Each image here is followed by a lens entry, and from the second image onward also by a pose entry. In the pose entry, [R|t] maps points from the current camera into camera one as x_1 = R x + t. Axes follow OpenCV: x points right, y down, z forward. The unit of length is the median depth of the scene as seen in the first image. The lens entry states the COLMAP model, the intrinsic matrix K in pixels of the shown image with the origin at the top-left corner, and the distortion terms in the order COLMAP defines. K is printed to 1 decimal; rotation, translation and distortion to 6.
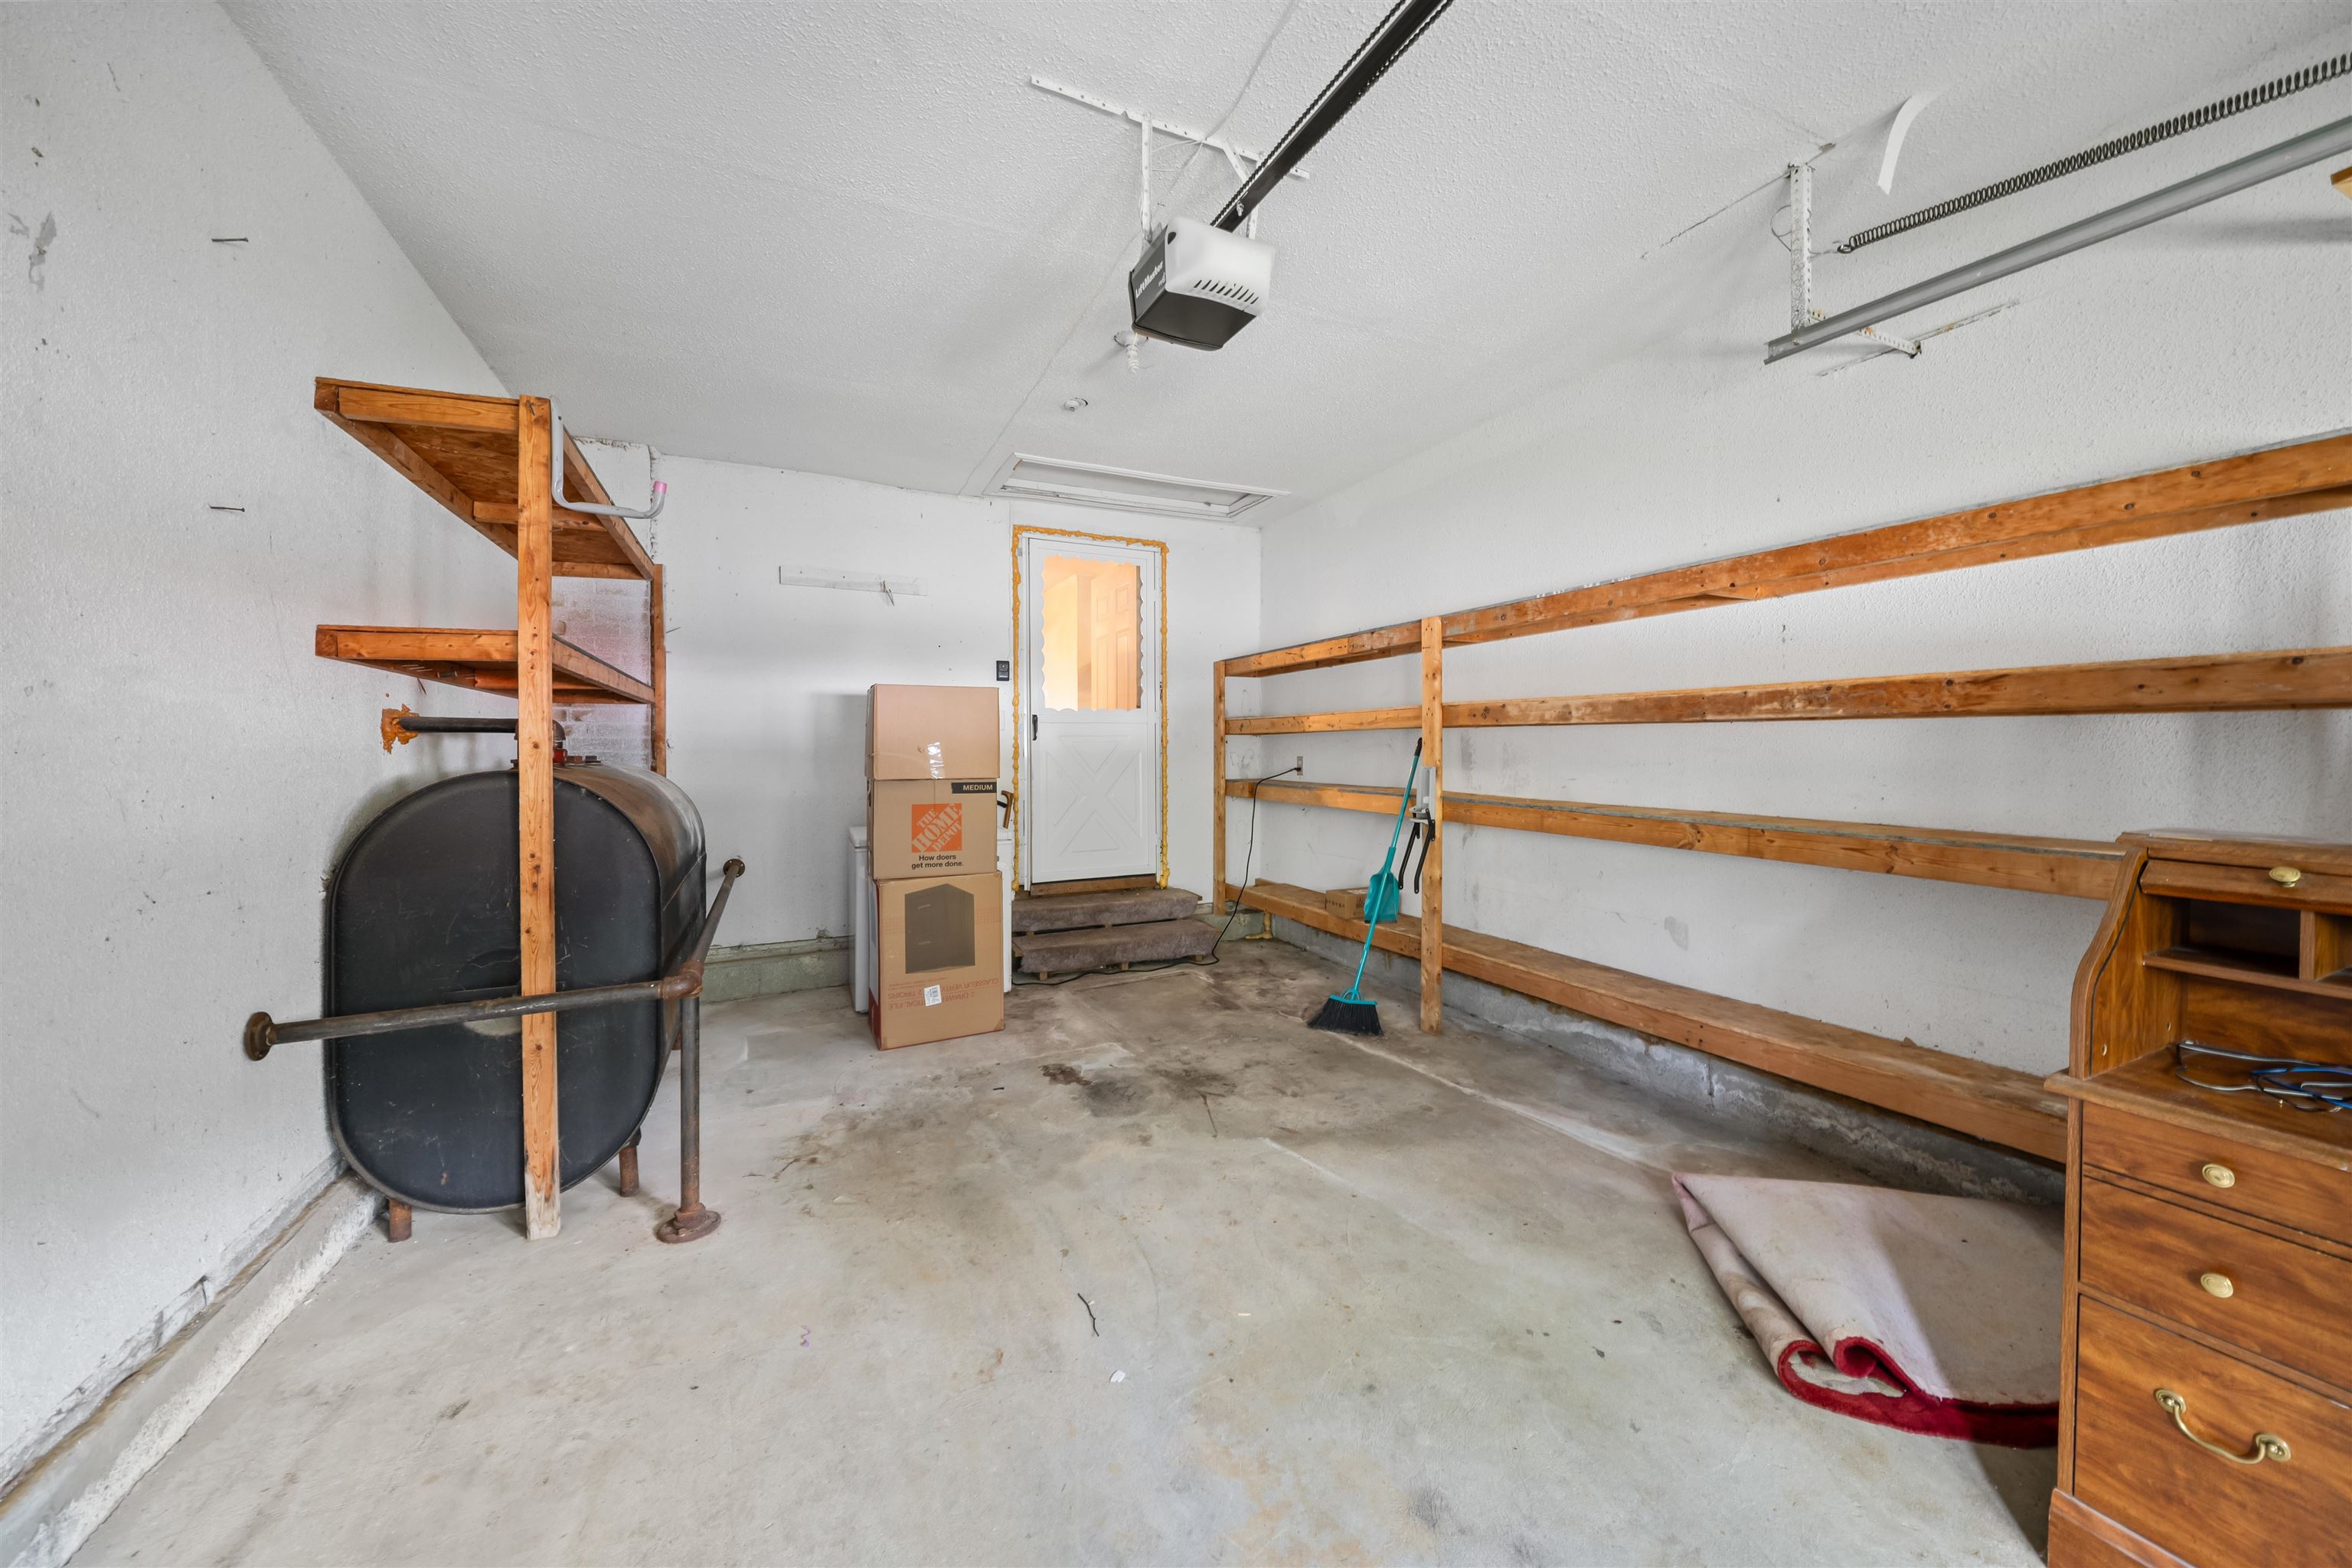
lens RADIAL K [[852.4, 0, 1182.9], [0, 852.4, 758.2], [0, 0, 1]] dist [0.016455, -0.010747]
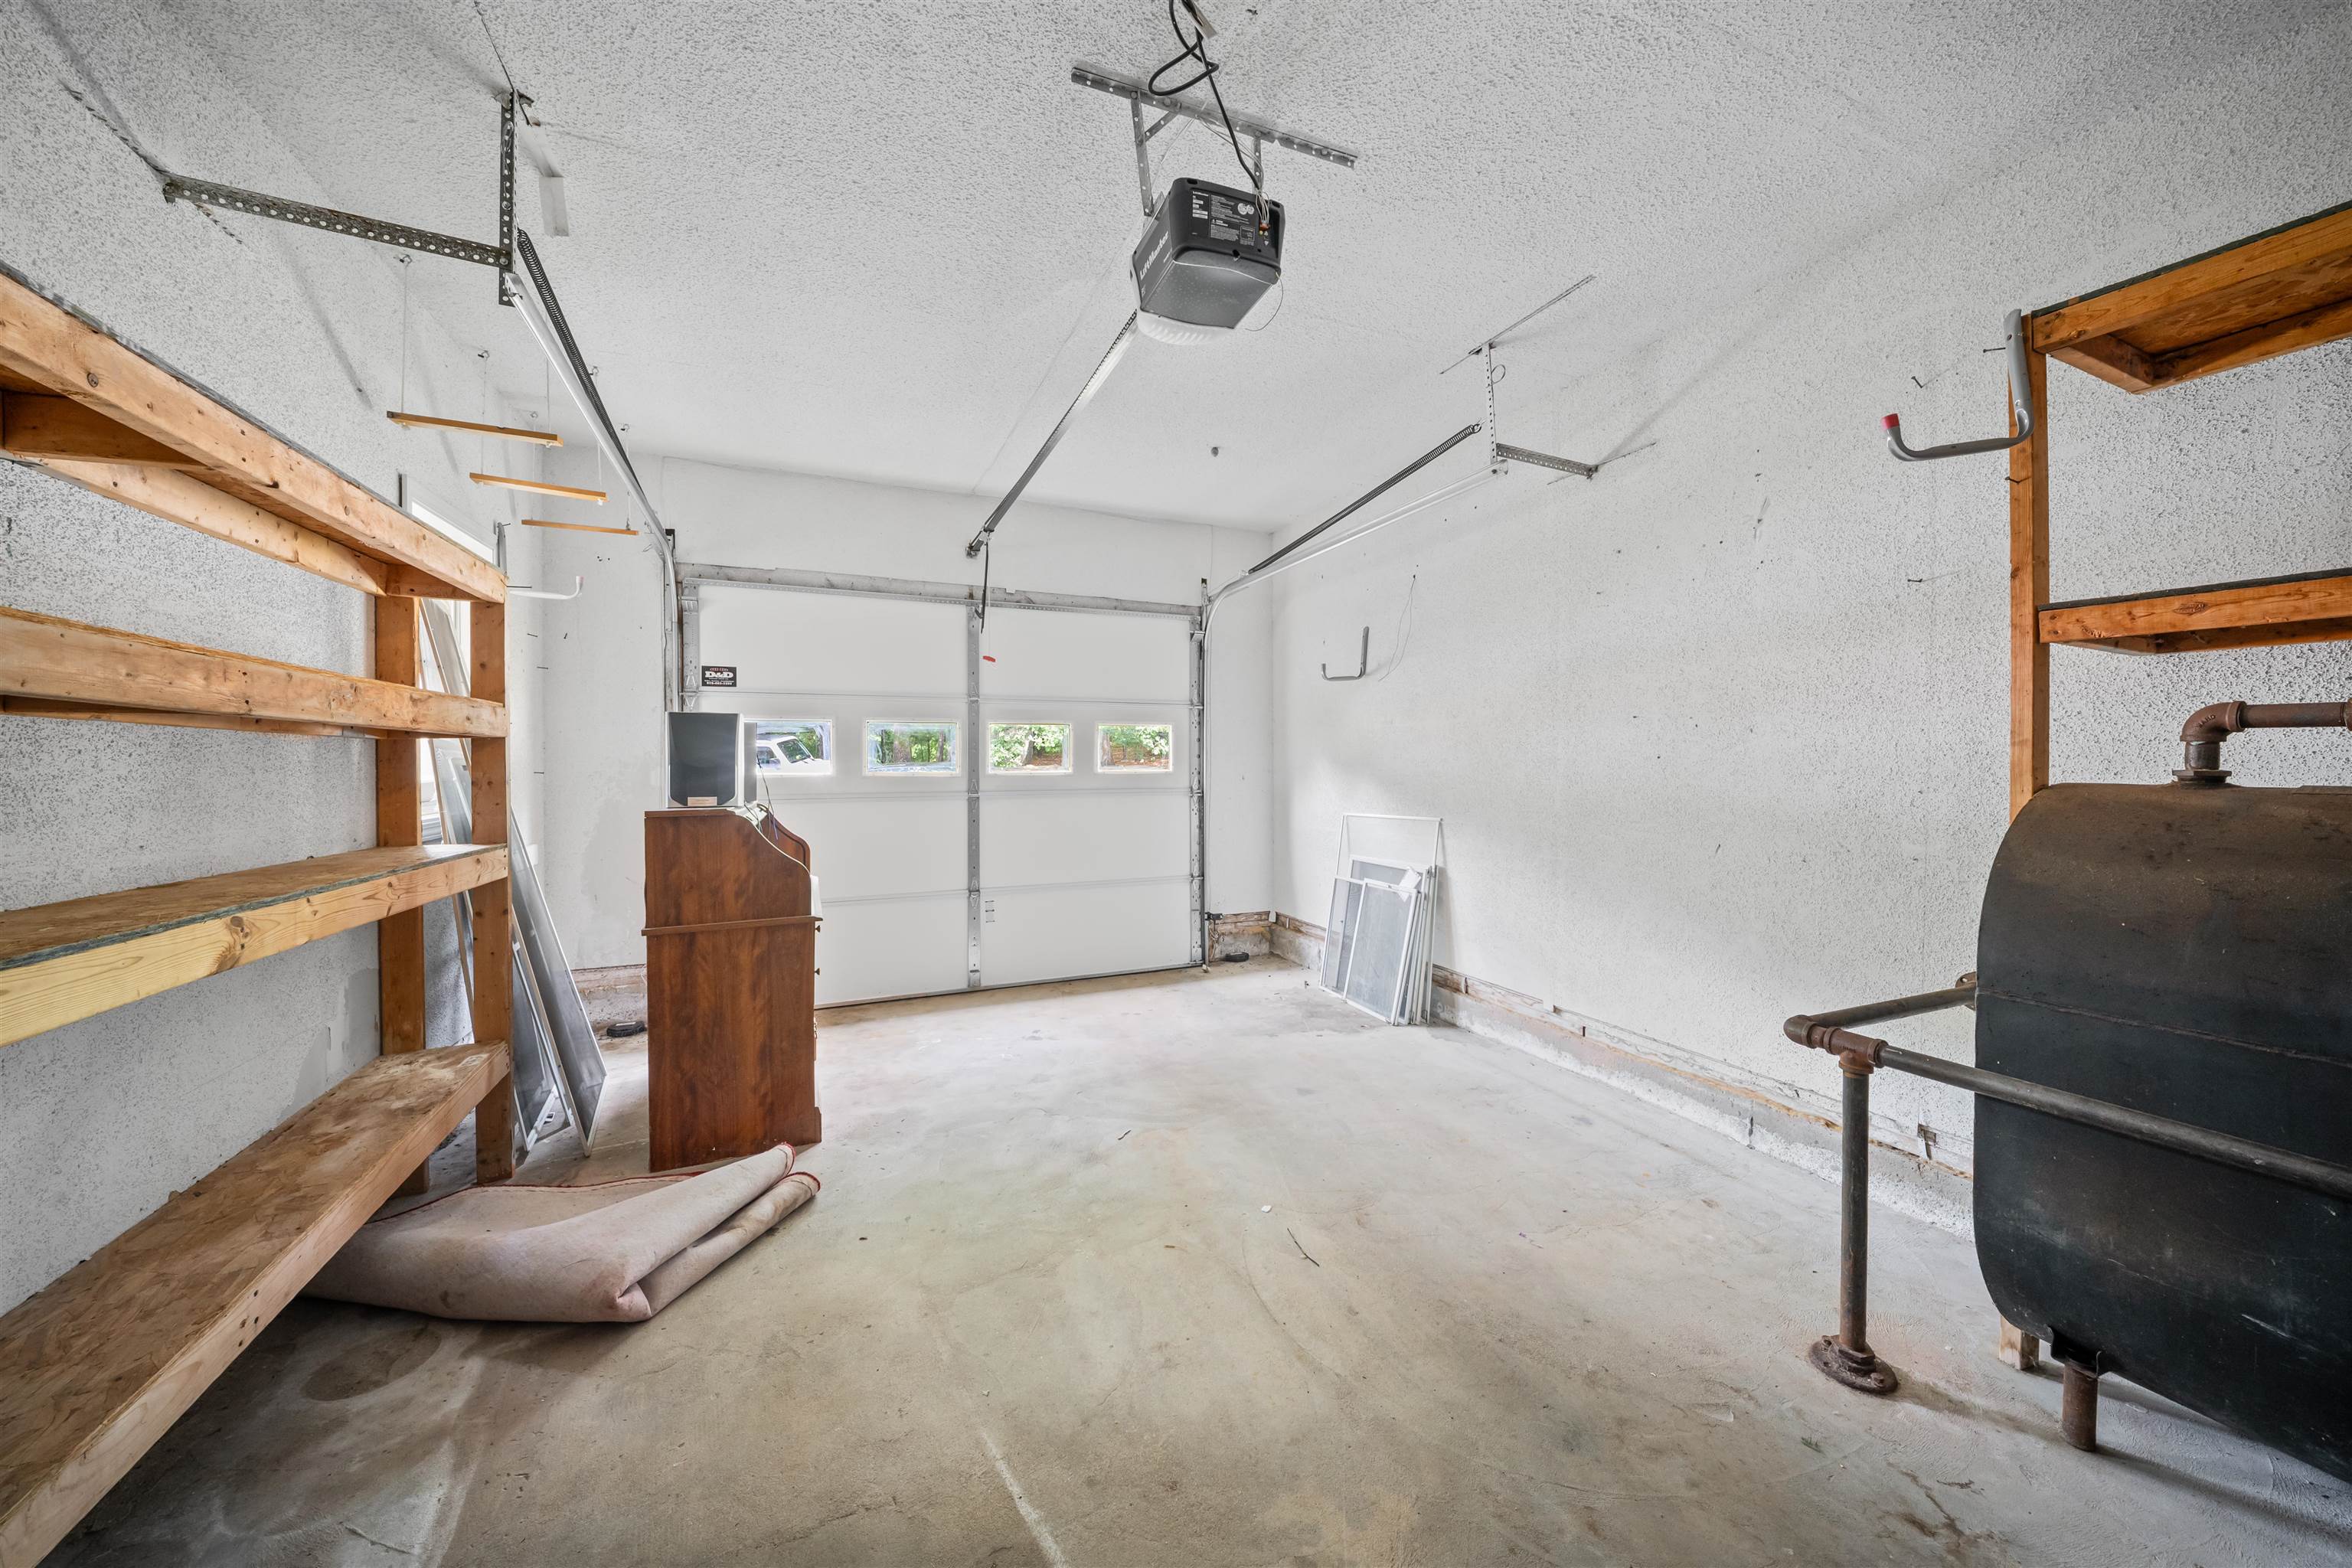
lens RADIAL K [[852.4, 0, 1182.9], [0, 852.4, 758.2], [0, 0, 1]] dist [0.016455, -0.010747]
pose [[-0.999413, 0.008286, 0.033239, 0.007861], [0.008302, 0.999965, 0.000349, -0.017328], [-0.033235, 0.000624, -0.999447, 1.923128]]
